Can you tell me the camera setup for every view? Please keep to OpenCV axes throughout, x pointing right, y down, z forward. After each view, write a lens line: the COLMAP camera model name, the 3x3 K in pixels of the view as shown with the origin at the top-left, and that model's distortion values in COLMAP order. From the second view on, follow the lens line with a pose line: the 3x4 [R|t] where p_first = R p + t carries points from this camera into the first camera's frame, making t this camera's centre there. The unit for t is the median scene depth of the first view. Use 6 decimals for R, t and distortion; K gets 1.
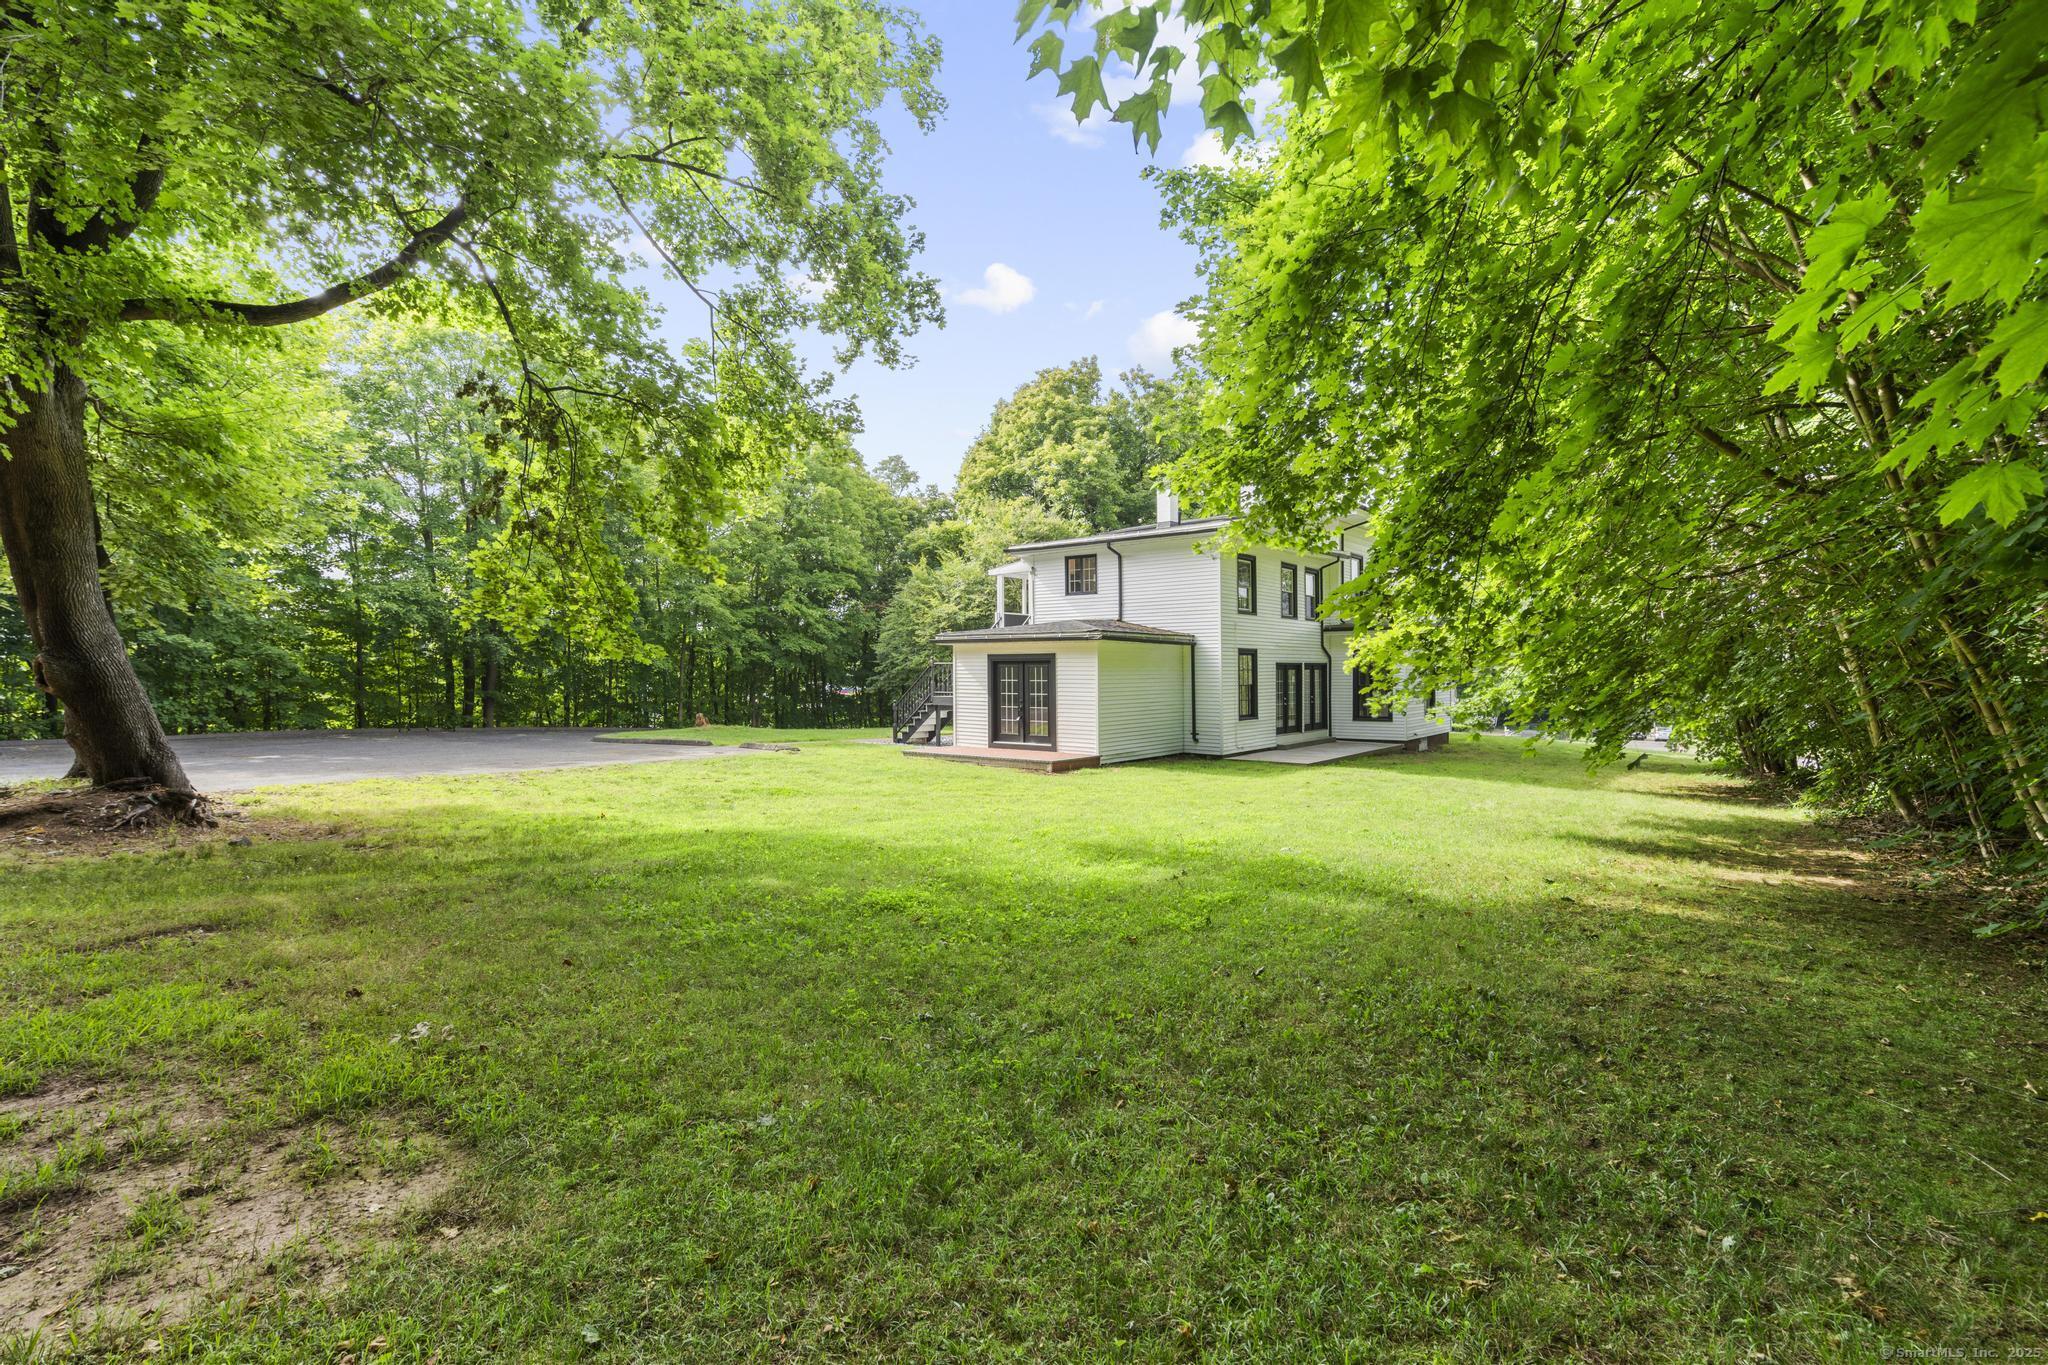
lens RADIAL K [[949.9, 0, 1030.7], [0, 949.9, 678.7], [0, 0, 1]] dist [-0.004794, 0.003906]
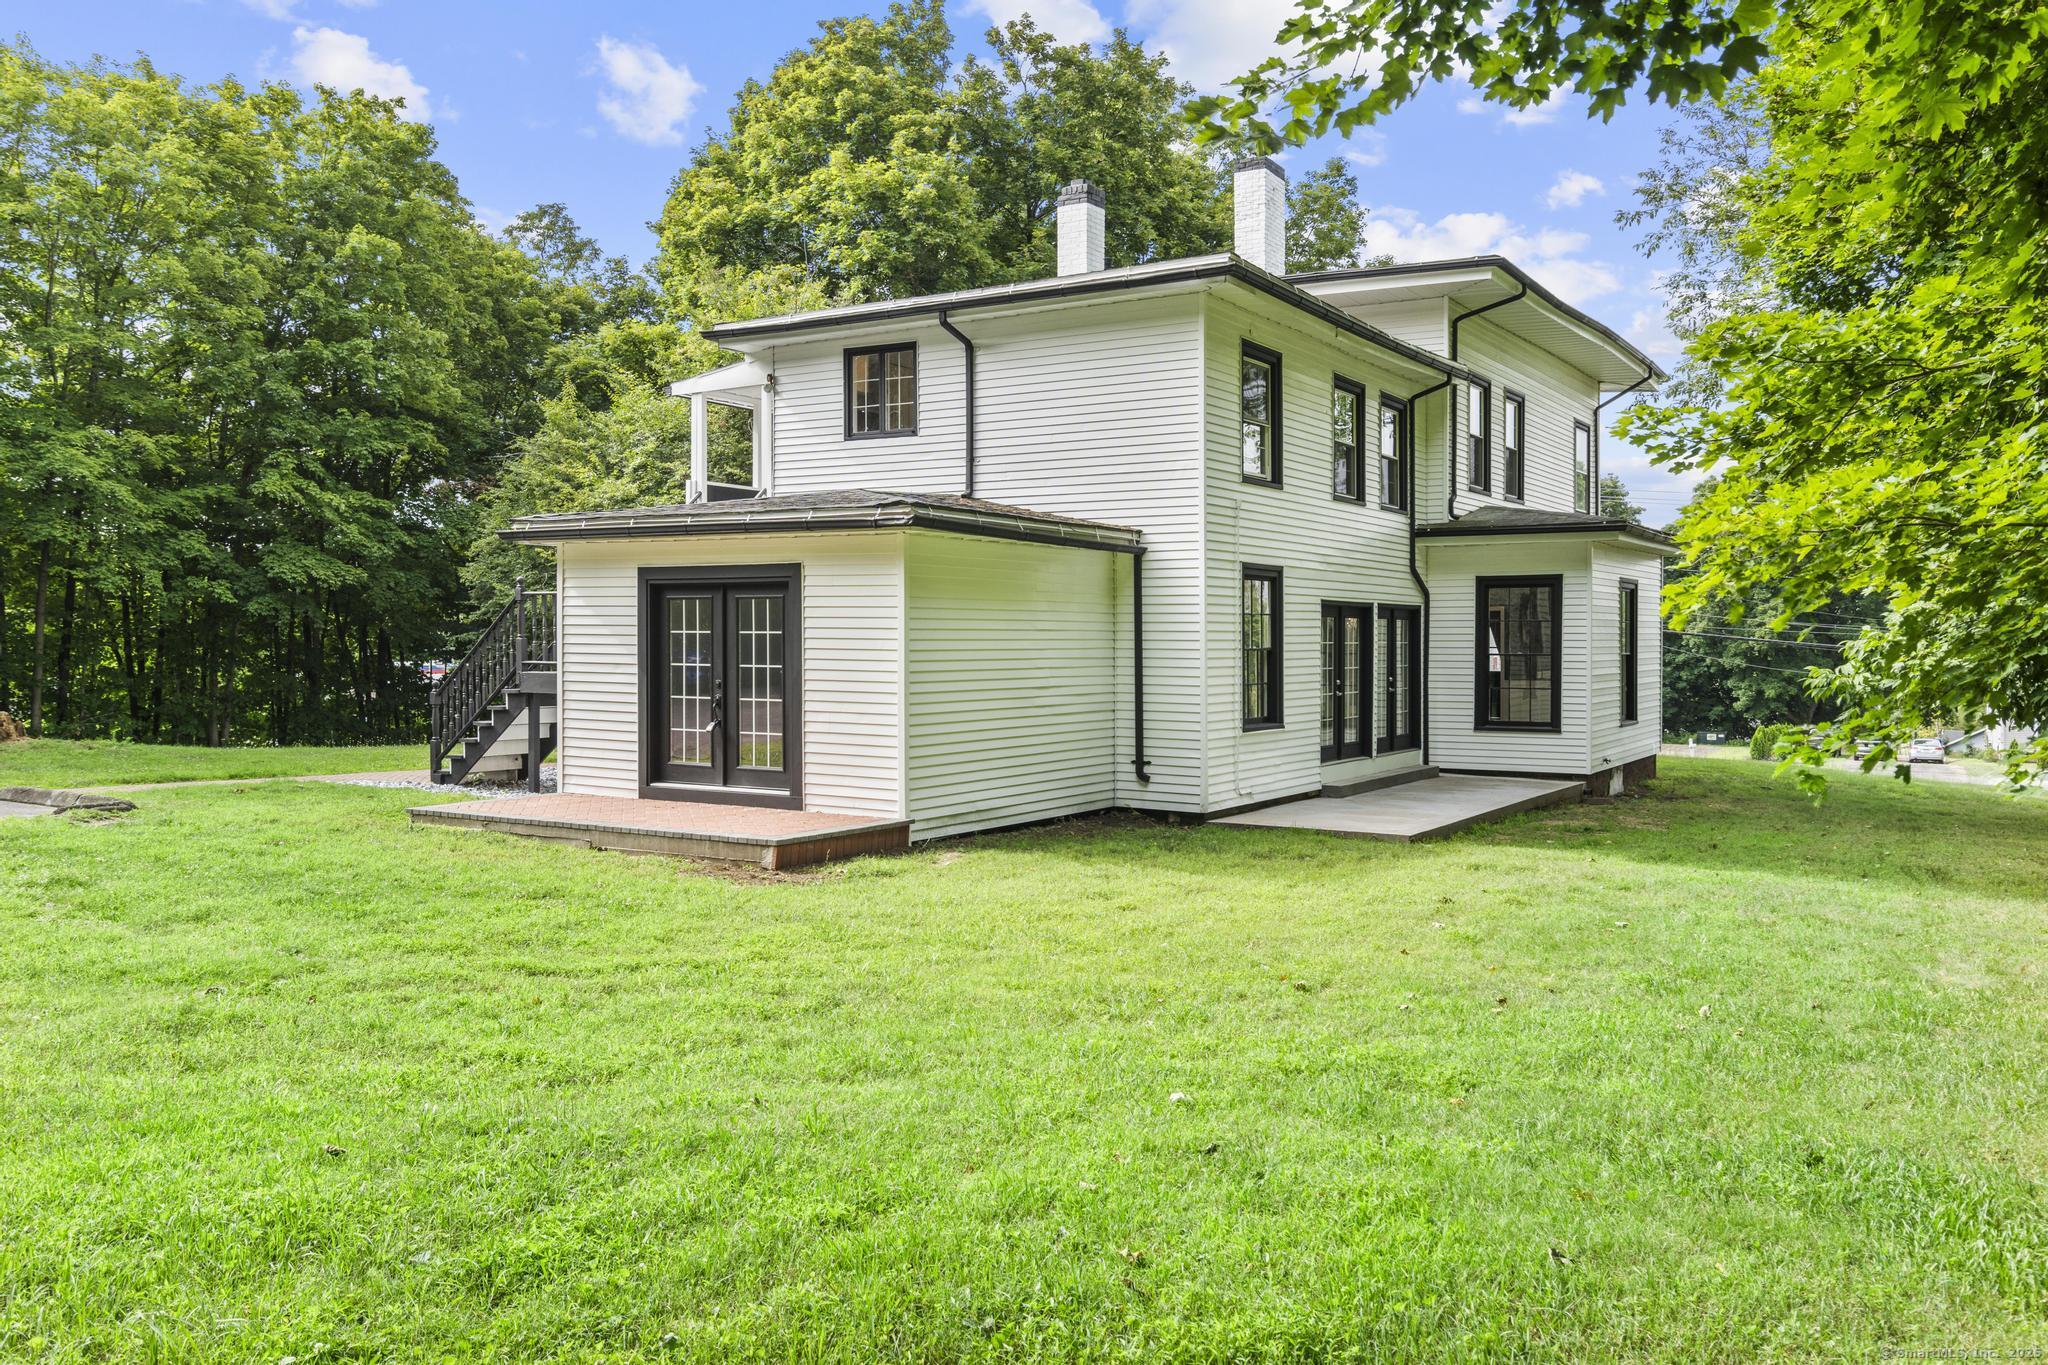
lens RADIAL K [[1592.9, 0, 1024.0], [0, 1592.9, 682.5], [0, 0, 1]] dist [0.003556, 0.001241]
pose [[0.993994, 0.004164, 0.109355, 0.036410], [-0.006062, 0.999837, 0.017034, 0.008972], [-0.109266, -0.017594, 0.993857, 0.255338]]
